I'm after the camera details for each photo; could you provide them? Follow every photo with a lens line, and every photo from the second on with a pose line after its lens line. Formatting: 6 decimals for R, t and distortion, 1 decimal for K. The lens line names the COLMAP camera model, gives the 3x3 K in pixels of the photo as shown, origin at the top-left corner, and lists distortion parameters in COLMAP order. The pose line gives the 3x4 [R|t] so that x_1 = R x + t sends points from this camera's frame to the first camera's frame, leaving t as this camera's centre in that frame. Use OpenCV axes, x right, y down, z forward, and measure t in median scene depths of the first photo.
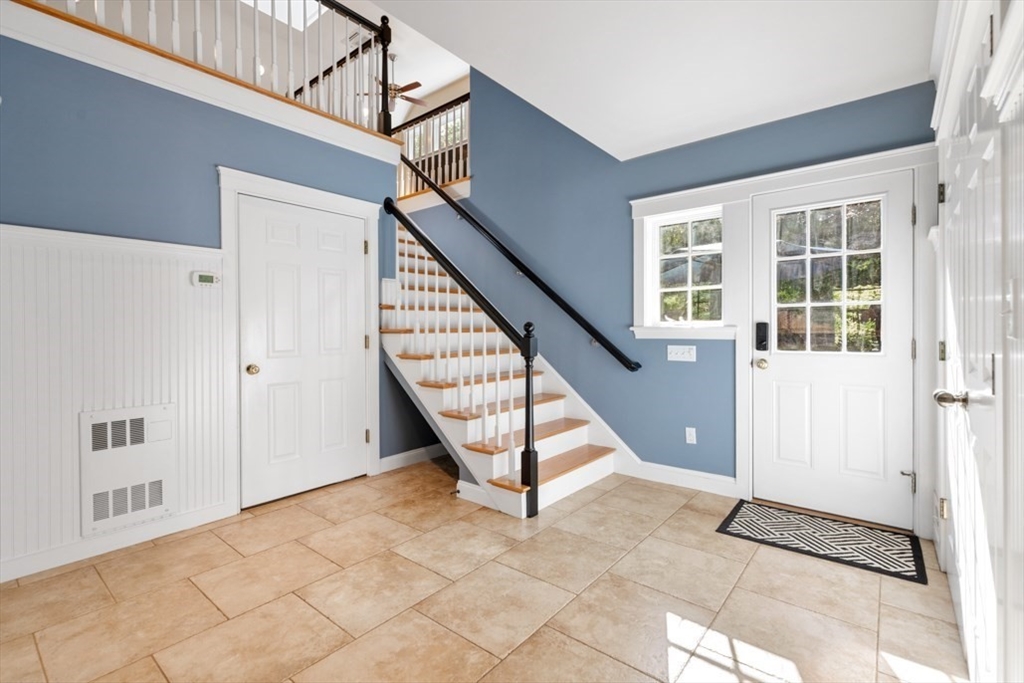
lens RADIAL K [[462.0, 0, 513.4], [0, 462.0, 337.5], [0, 0, 1]] dist [0.007970, -0.000022]
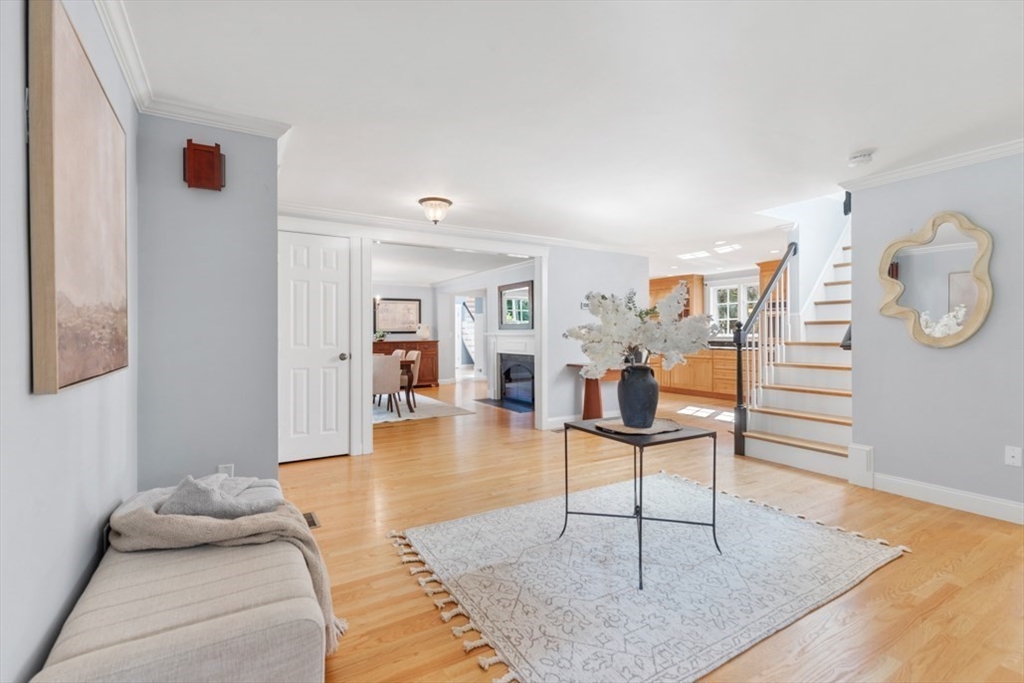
lens RADIAL K [[462.0, 0, 509.2], [0, 462.0, 336.8], [0, 0, 1]] dist [0.007970, -0.000022]
pose [[0.946580, 0.005046, -0.322431, 1.475578], [-0.008853, 0.999907, -0.010343, 0.051382], [0.322349, 0.012645, 0.946537, -2.835690]]
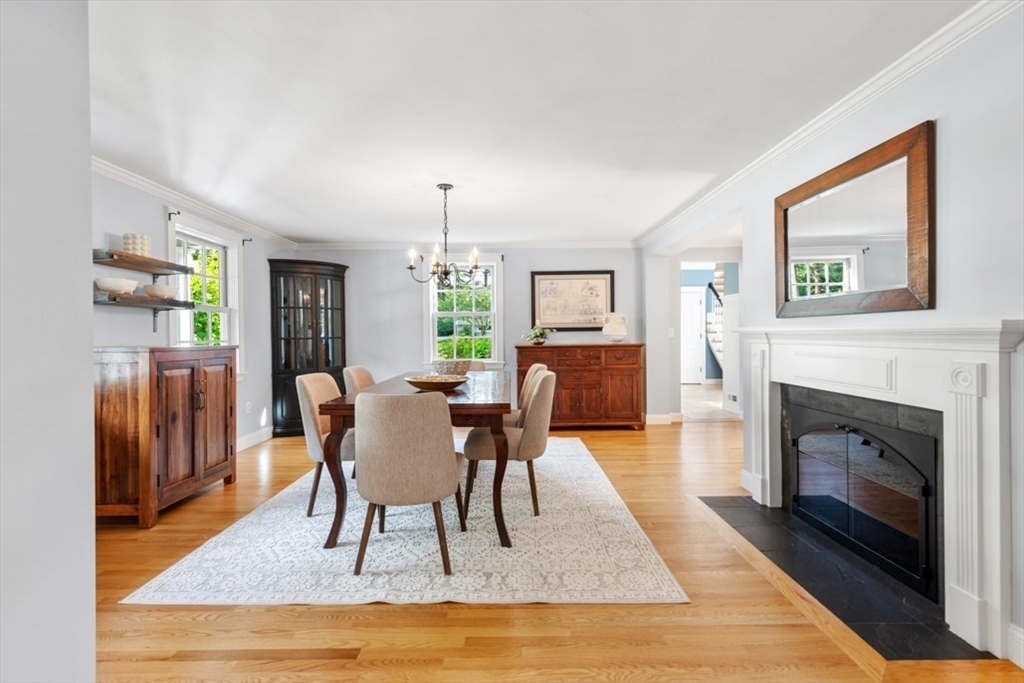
lens RADIAL K [[462.0, 0, 512.5], [0, 462.0, 339.6], [0, 0, 1]] dist [0.007970, -0.000022]
pose [[0.654829, 0.009994, -0.755711, 1.037362], [-0.011726, 0.999927, 0.003064, 0.036413], [0.755686, 0.006855, 0.654899, -1.670987]]
